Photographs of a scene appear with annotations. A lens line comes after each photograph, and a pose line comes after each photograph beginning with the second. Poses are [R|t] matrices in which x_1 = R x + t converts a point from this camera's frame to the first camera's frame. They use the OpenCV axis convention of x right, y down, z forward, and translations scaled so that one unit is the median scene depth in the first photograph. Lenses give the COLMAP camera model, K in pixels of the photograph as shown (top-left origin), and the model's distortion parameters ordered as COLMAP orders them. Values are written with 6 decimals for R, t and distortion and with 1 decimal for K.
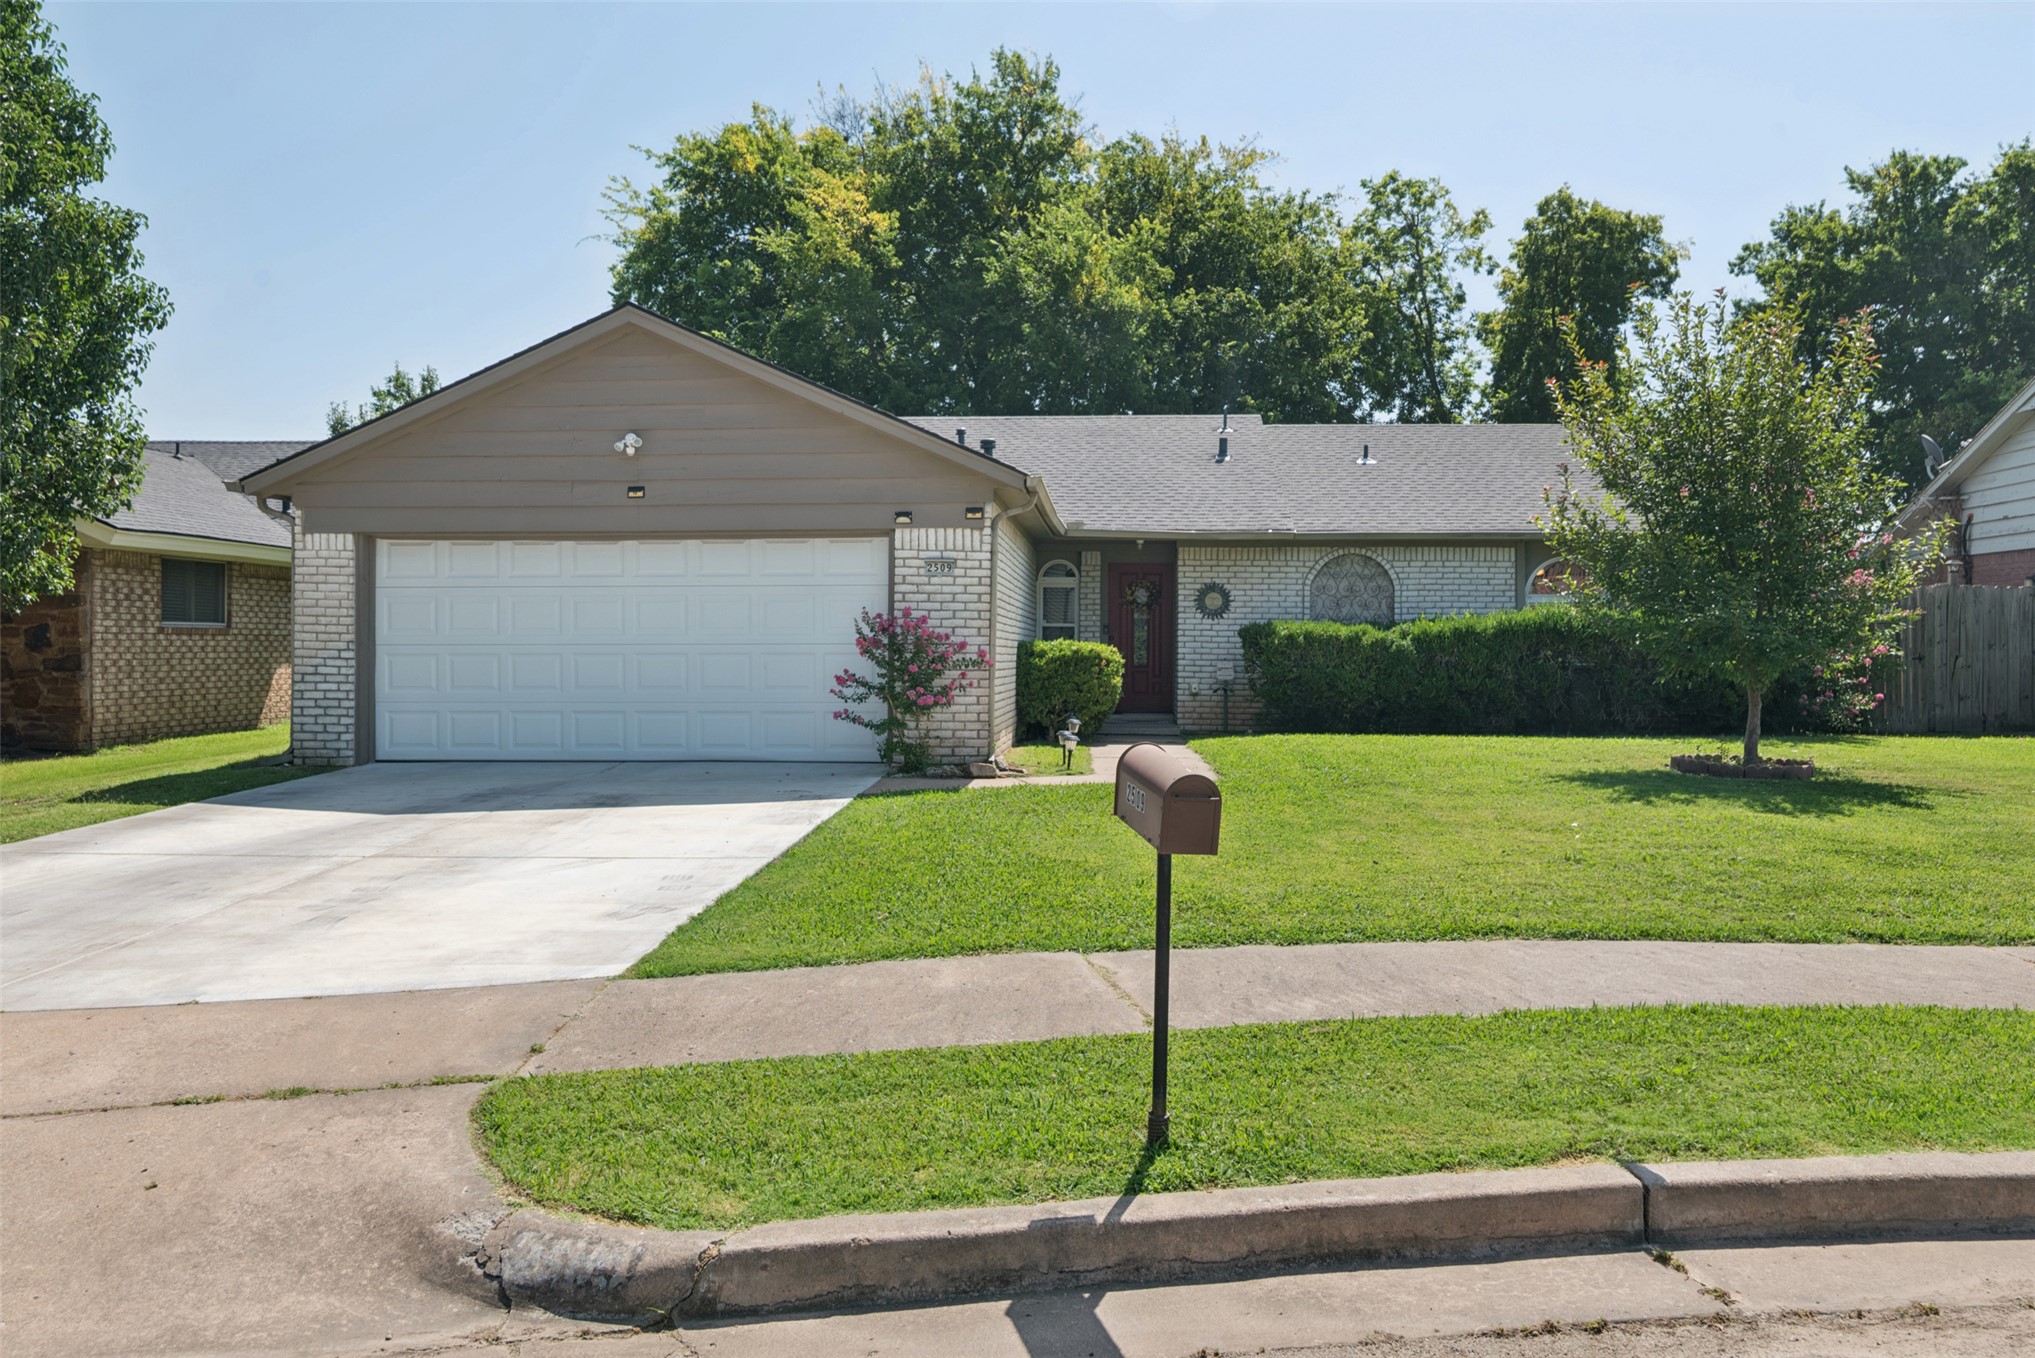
lens RADIAL K [[1643.9, 0, 1078.6], [0, 1643.9, 661.3], [0, 0, 1]] dist [-0.001362, 0.001575]
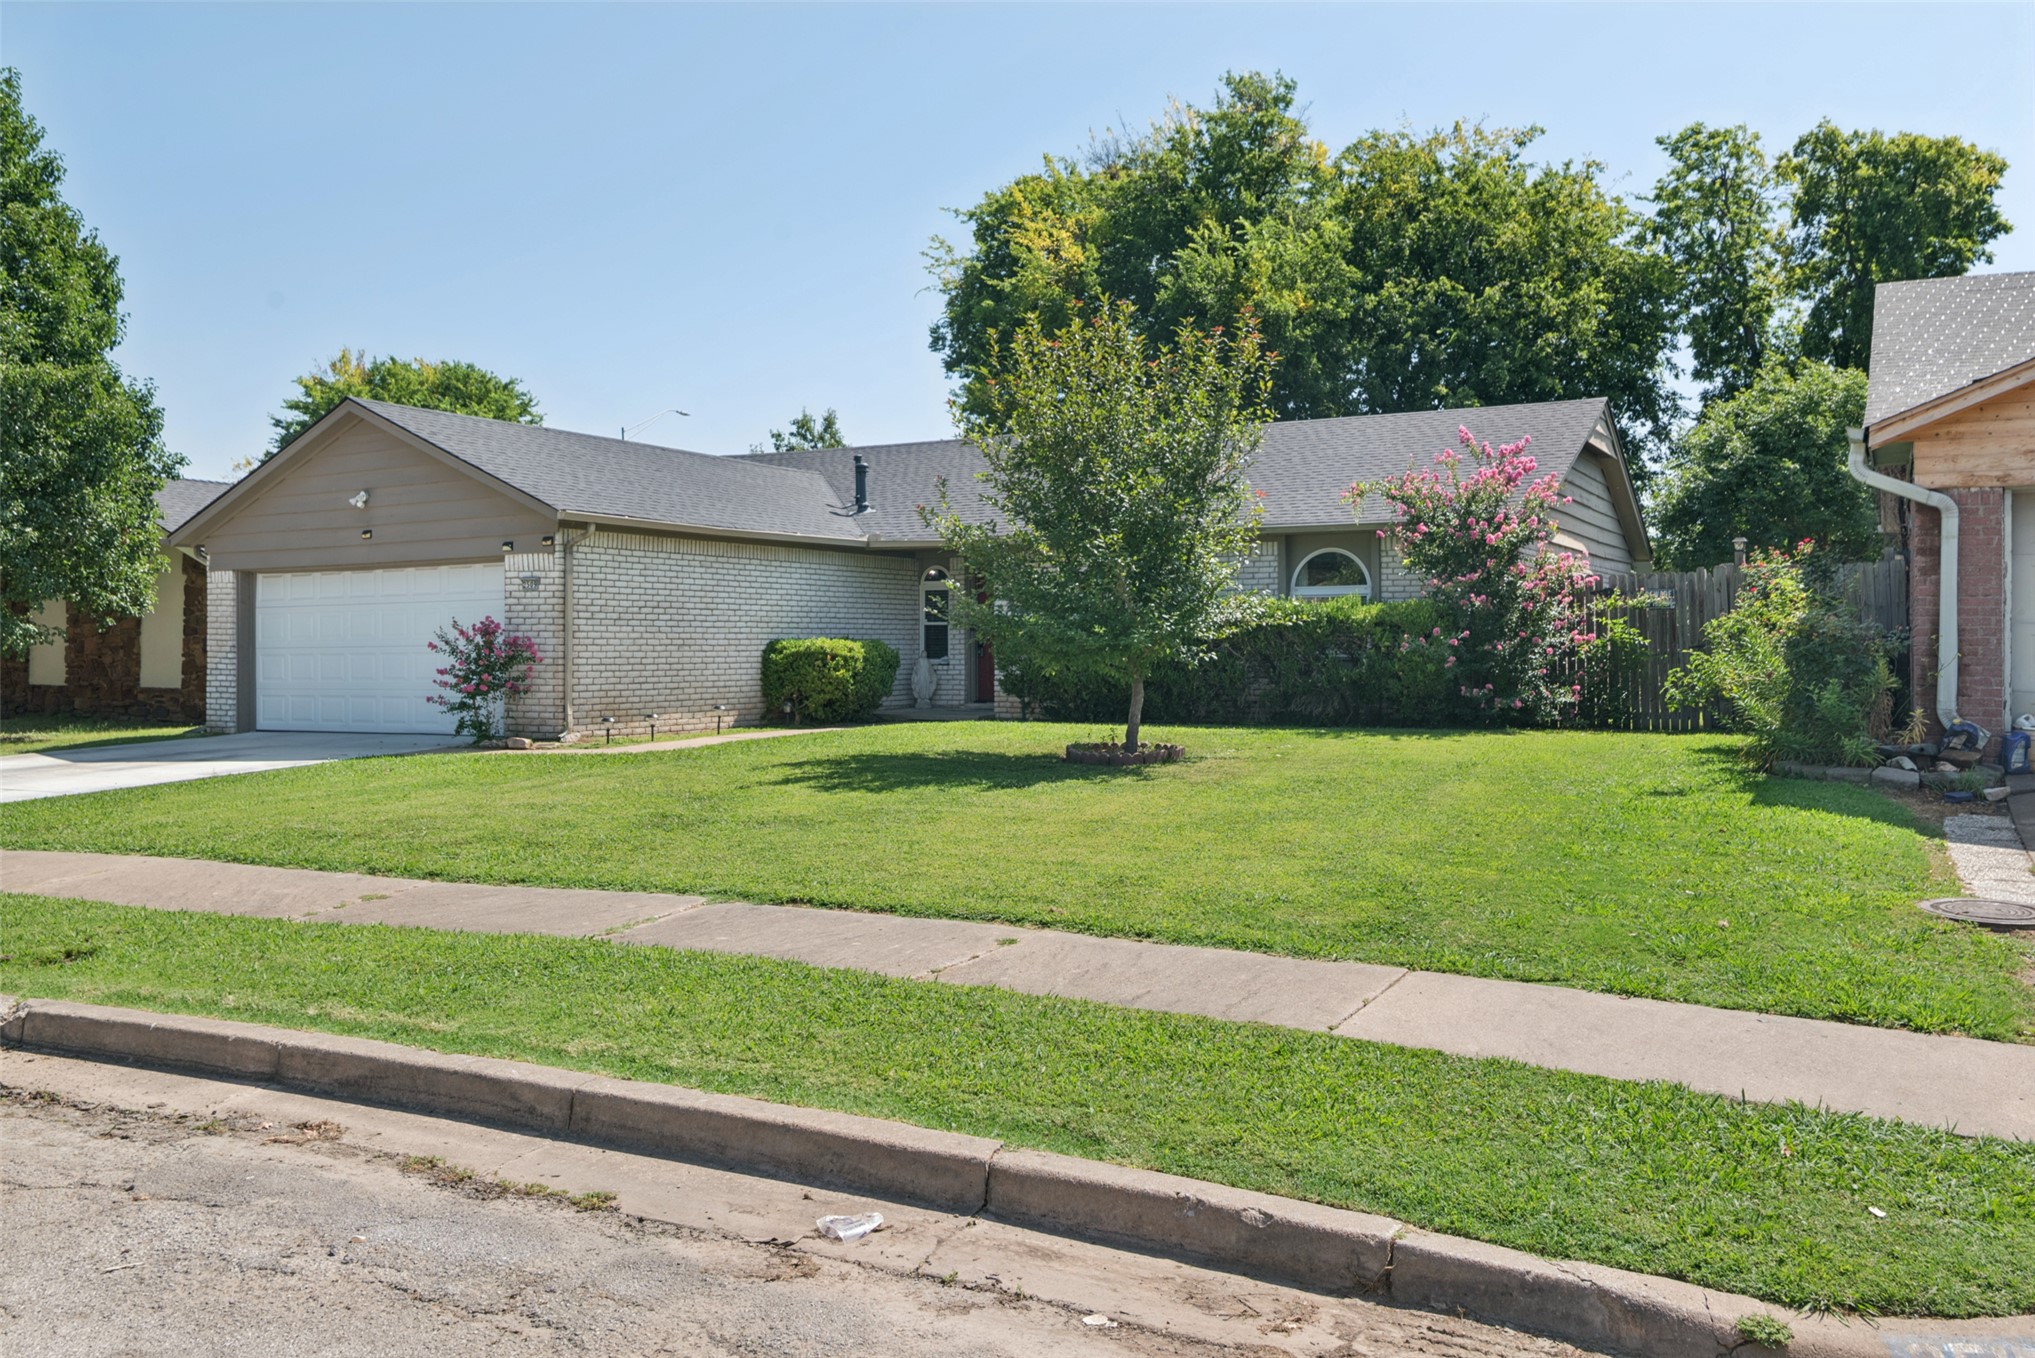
lens RADIAL K [[1643.9, 0, 1078.6], [0, 1643.9, 661.3], [0, 0, 1]] dist [-0.001362, 0.001575]
pose [[0.897709, -0.005683, -0.440553, 0.840383], [0.006788, 0.999977, 0.000933, 0.004536], [0.440537, -0.003828, 0.897726, 0.037665]]
